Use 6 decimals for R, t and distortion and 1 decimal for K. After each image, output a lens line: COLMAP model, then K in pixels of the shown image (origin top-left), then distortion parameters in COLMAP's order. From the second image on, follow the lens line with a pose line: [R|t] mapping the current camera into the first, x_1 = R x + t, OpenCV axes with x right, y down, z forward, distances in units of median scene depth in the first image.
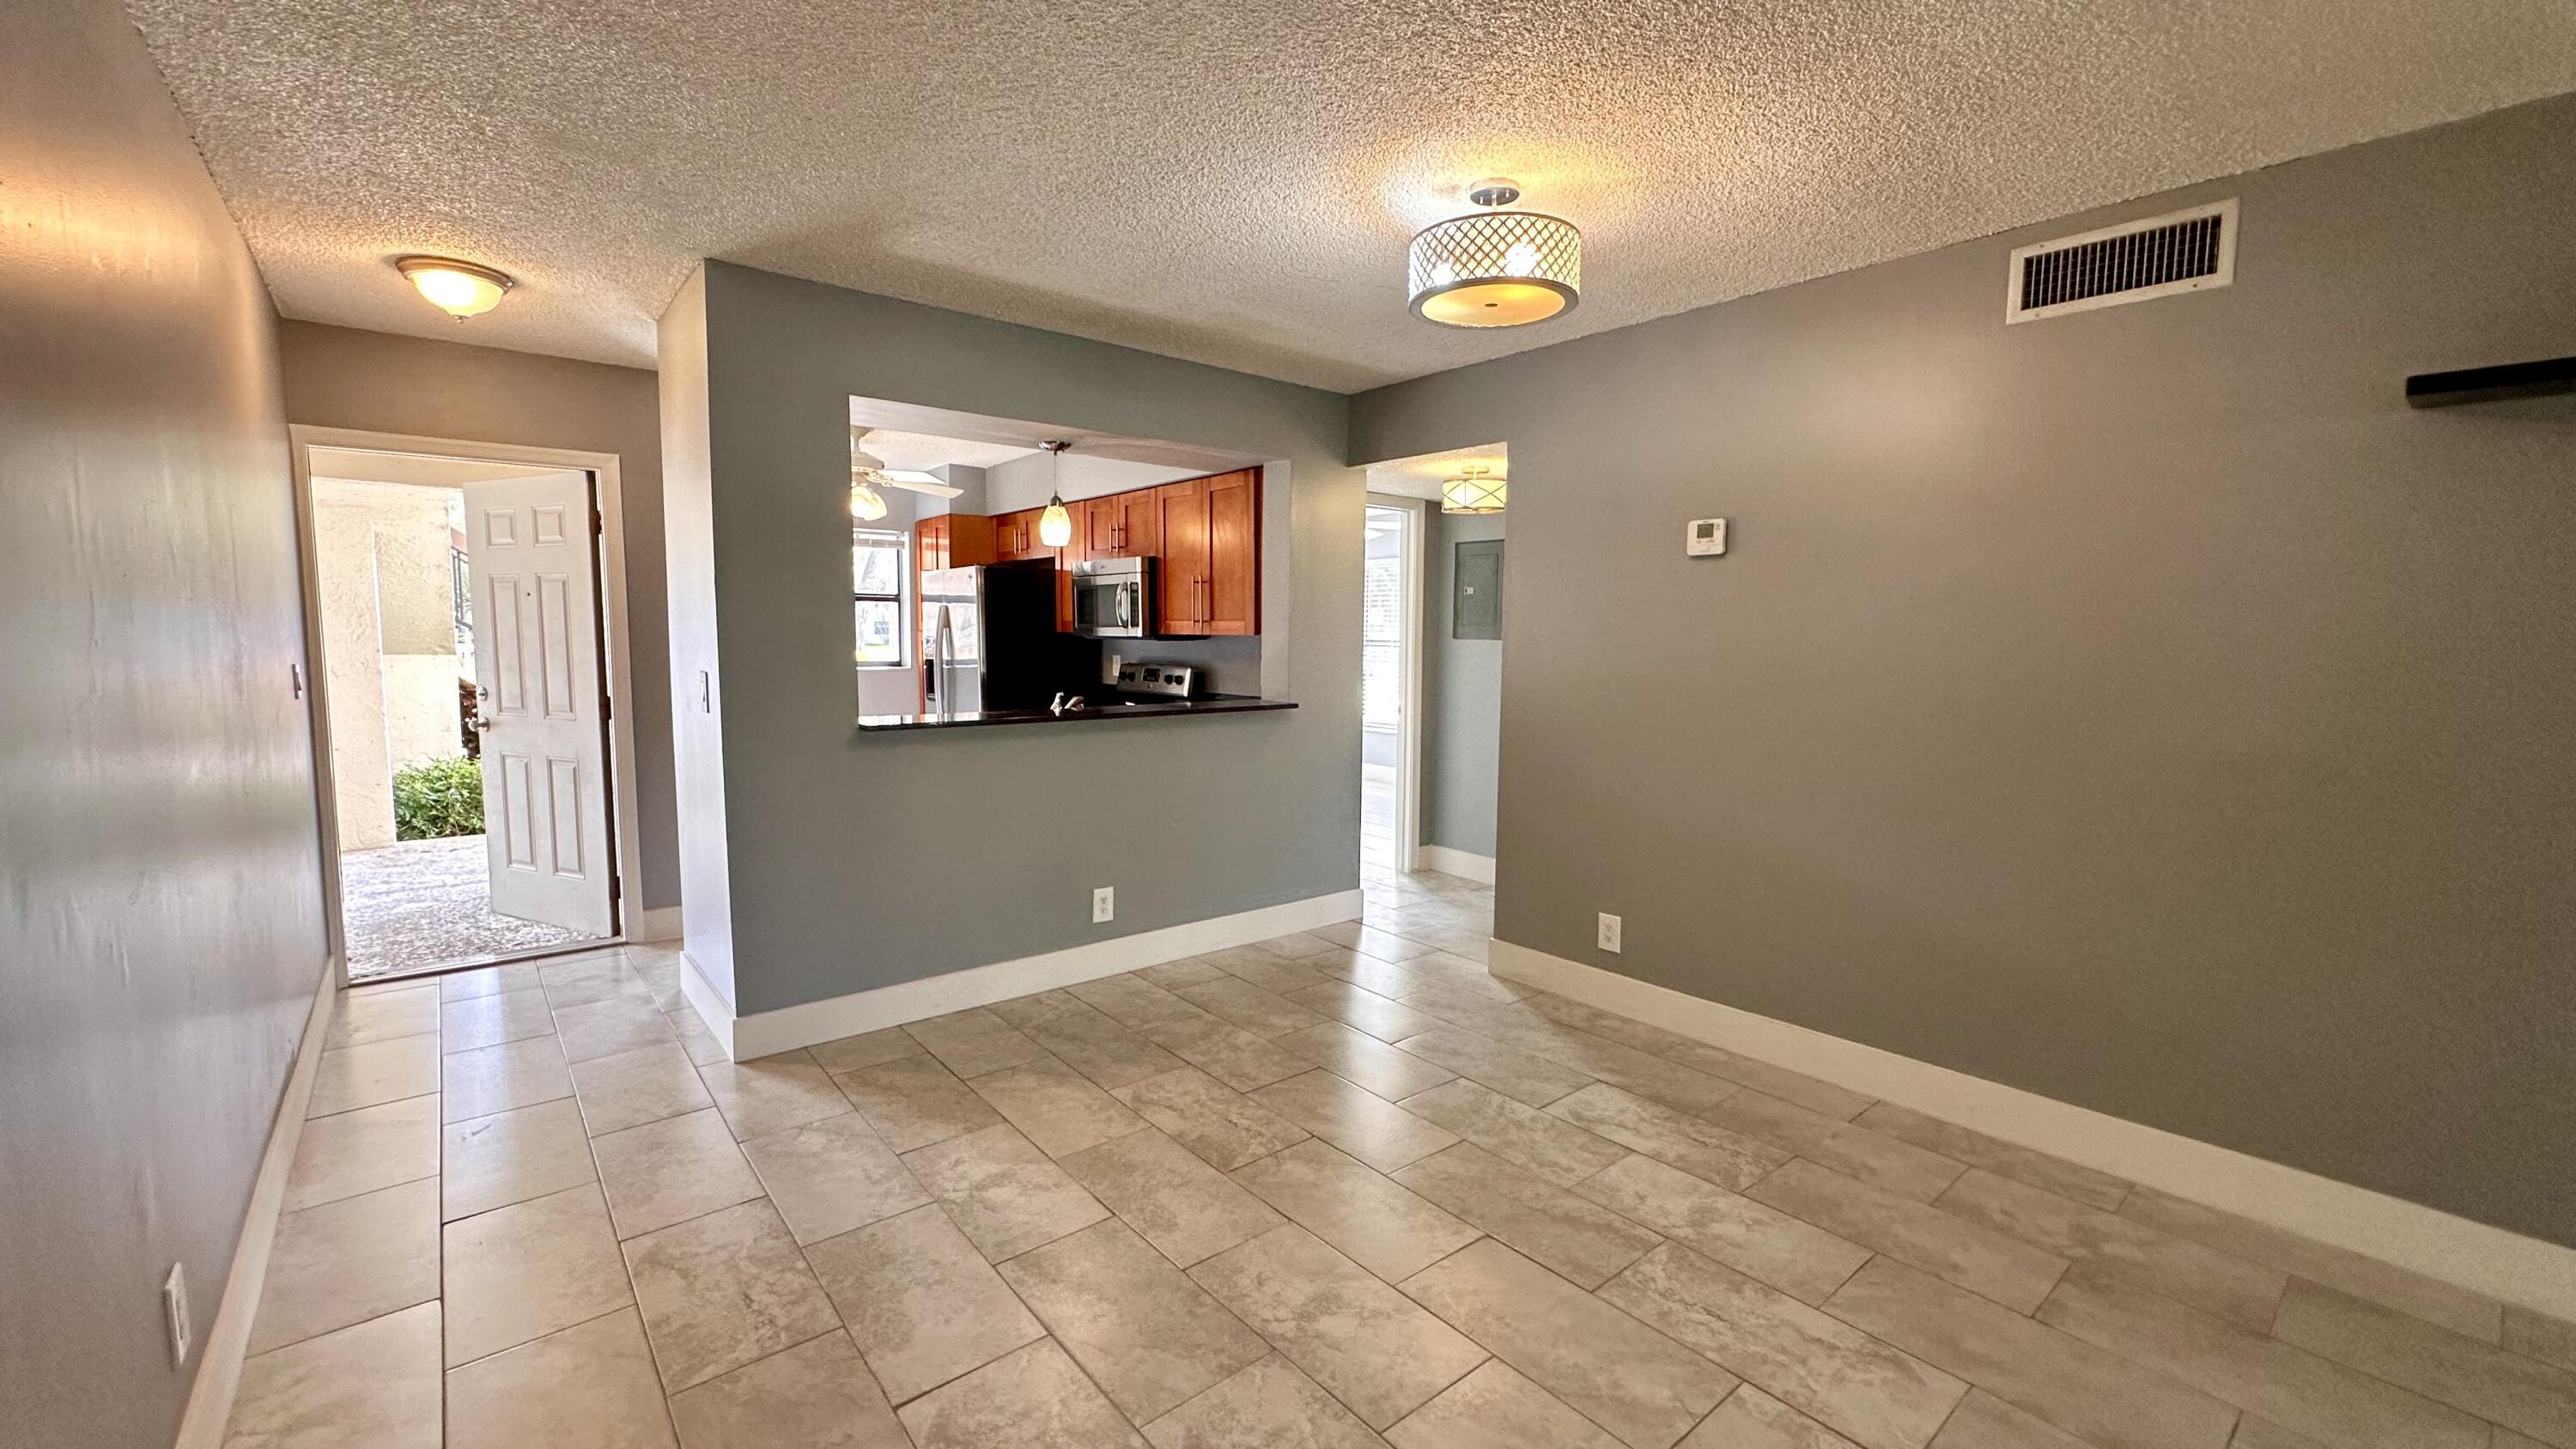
lens RADIAL K [[1027.7, 0, 1288.4], [0, 1027.7, 722.6], [0, 0, 1]] dist [-0.002616, 0.000677]
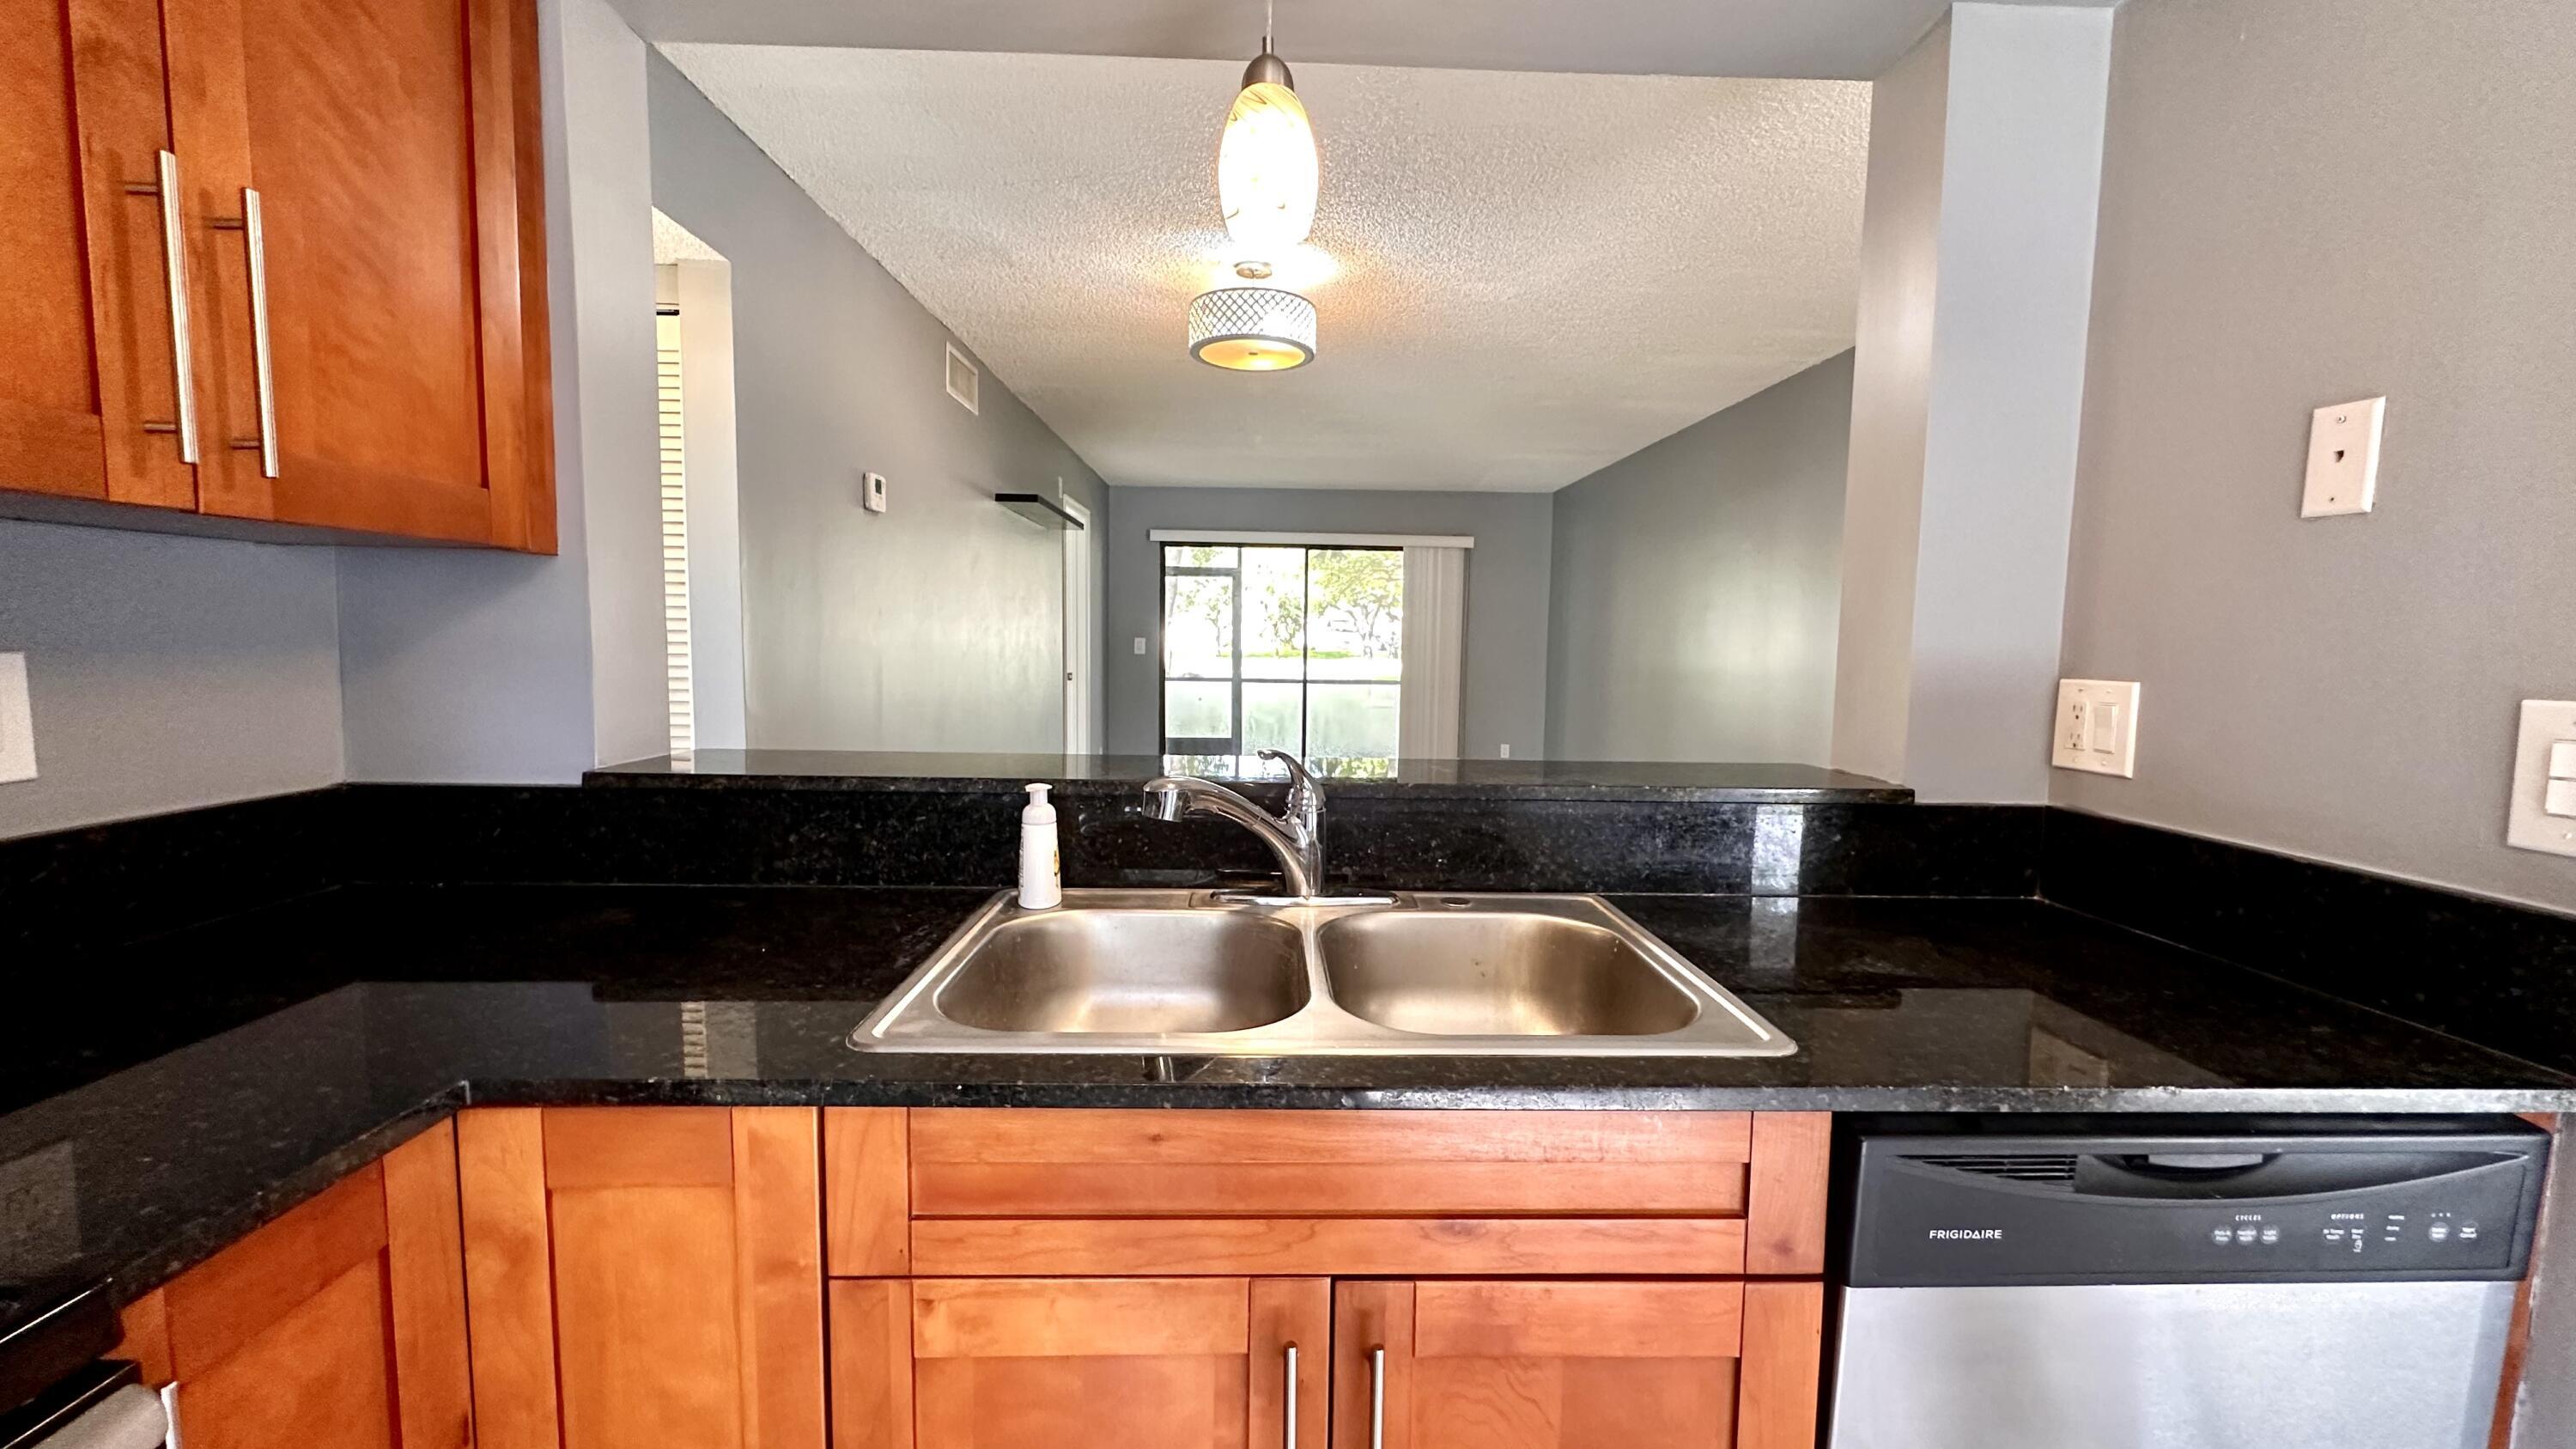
lens RADIAL K [[1027.7, 0, 1295.2], [0, 1027.7, 724.1], [0, 0, 1]] dist [-0.002616, 0.000677]
pose [[-0.790257, -0.075358, 0.608124, -0.644533], [0.030784, 0.986274, 0.162223, -0.138696], [-0.612002, 0.146918, -0.777090, 1.941253]]
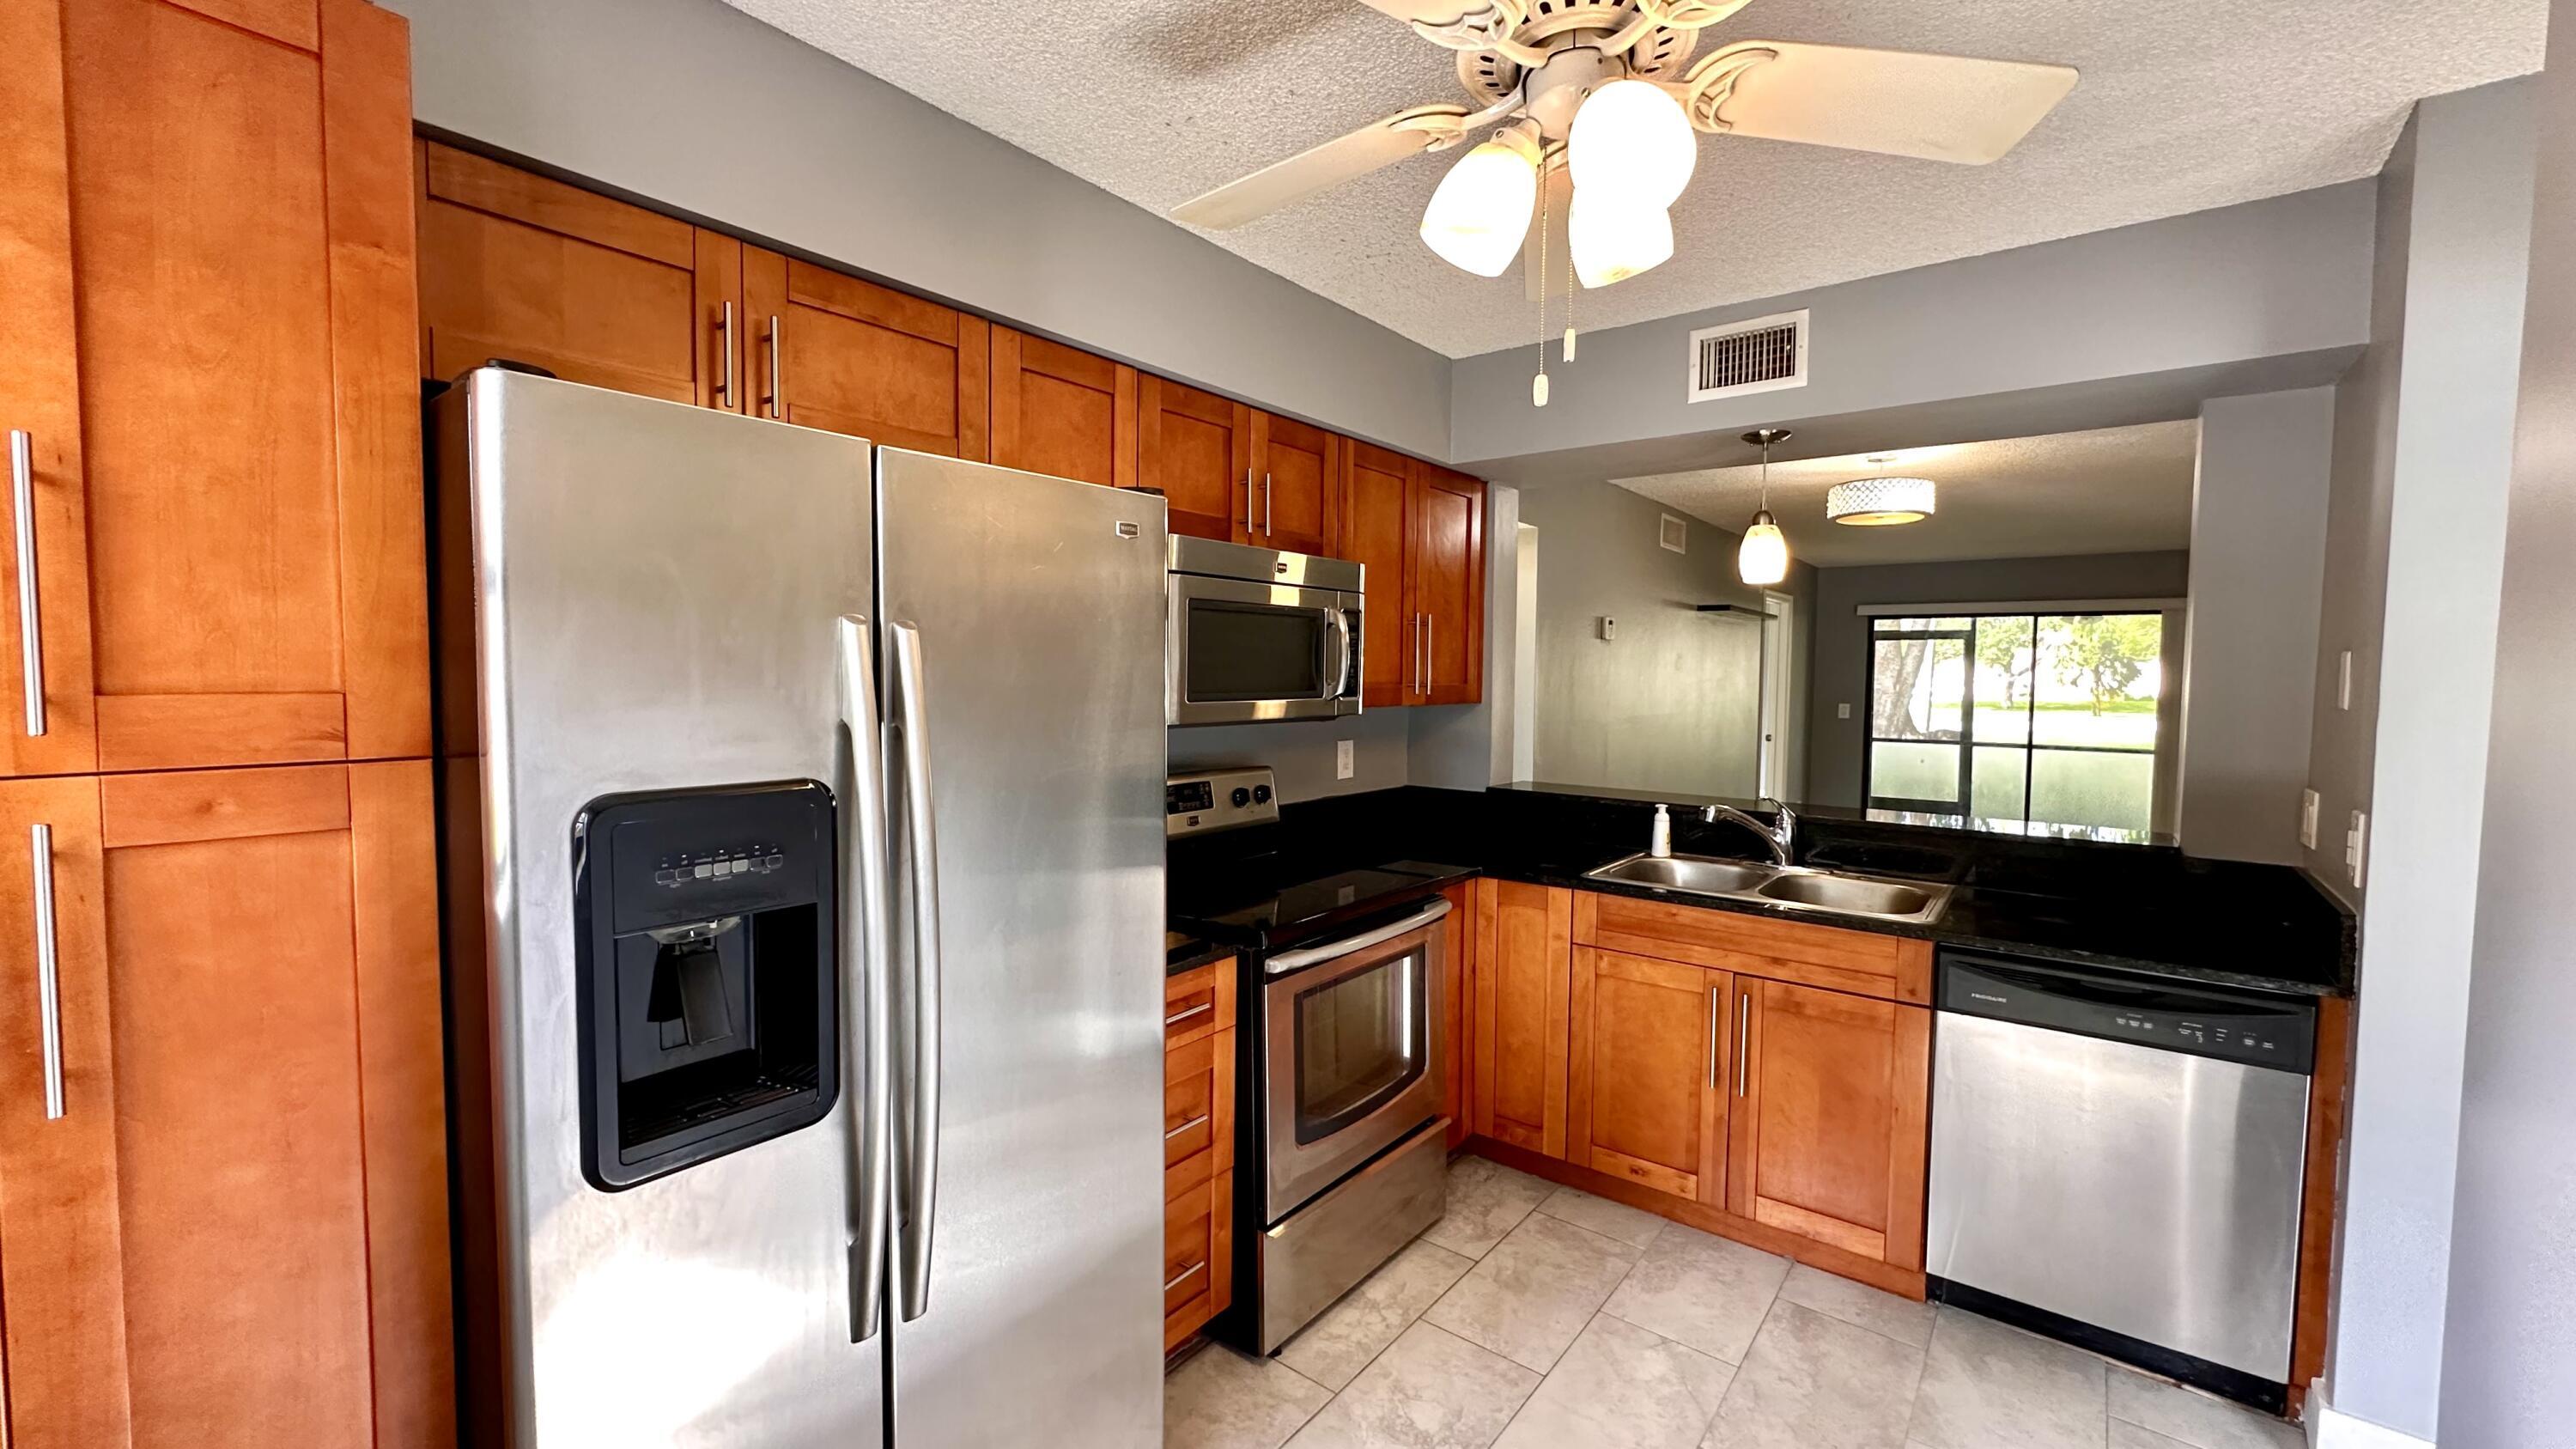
lens RADIAL K [[1027.7, 0, 1285.0], [0, 1027.7, 725.1], [0, 0, 1]] dist [-0.002616, 0.000677]
pose [[-0.212055, -0.063598, 0.975186, -1.299707], [0.075051, 0.993873, 0.081136, -0.251509], [-0.974372, 0.090394, -0.205983, 2.291564]]
